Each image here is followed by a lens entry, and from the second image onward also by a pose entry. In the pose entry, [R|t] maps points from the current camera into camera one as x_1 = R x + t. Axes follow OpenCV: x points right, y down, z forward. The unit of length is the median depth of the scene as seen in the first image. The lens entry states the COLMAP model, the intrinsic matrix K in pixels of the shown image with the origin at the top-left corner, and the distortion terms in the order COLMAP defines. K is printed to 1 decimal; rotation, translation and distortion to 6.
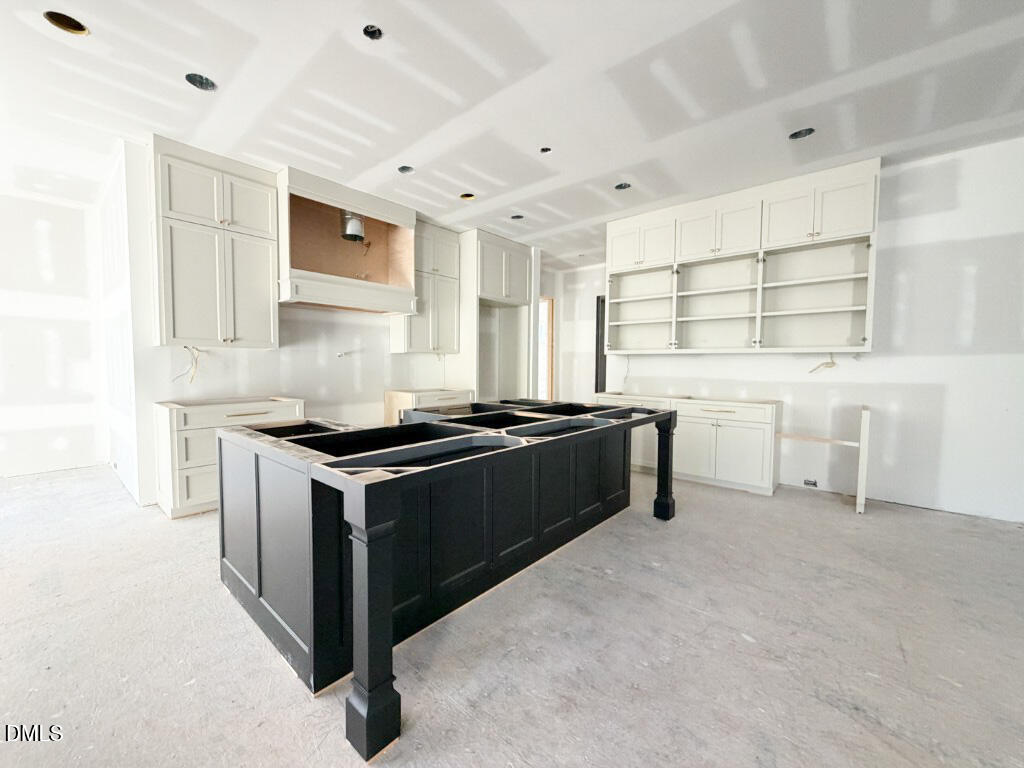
lens RADIAL K [[411.5, 0, 508.3], [0, 411.5, 383.7], [0, 0, 1]] dist [0.002035, 0.000306]
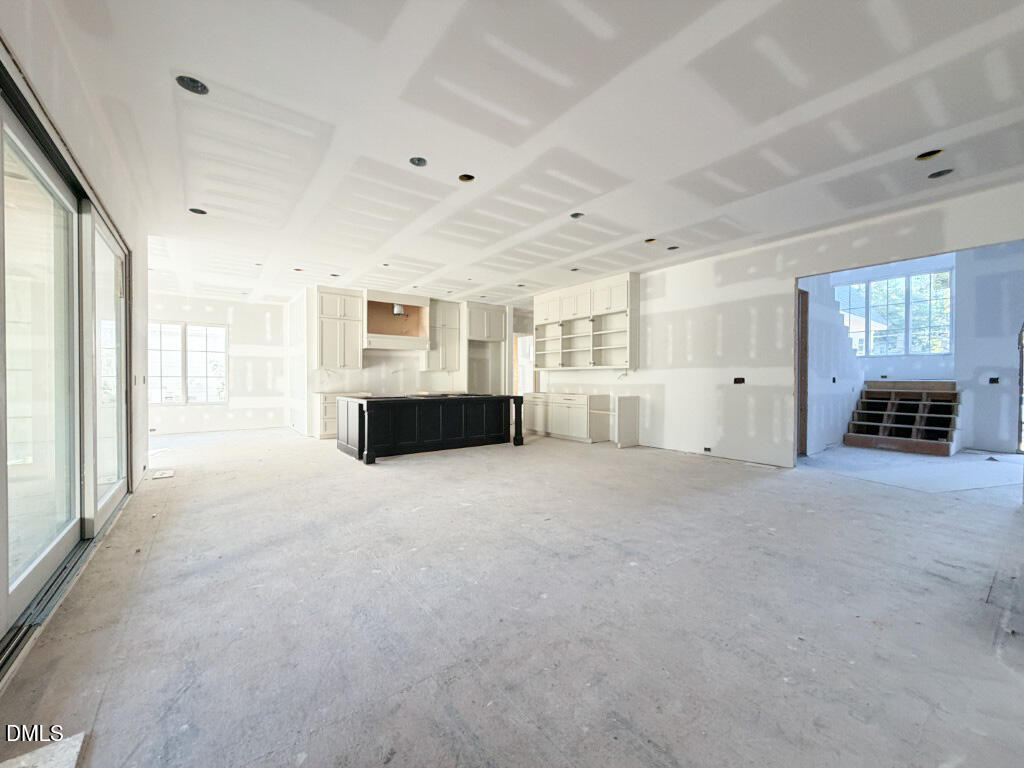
lens RADIAL K [[411.5, 0, 508.3], [0, 411.5, 383.7], [0, 0, 1]] dist [0.002035, 0.000306]
pose [[0.976458, -0.003916, -0.215673, 0.580277], [-0.005013, 0.999153, -0.040836, 0.065051], [0.215651, 0.040956, 0.975611, -0.831954]]
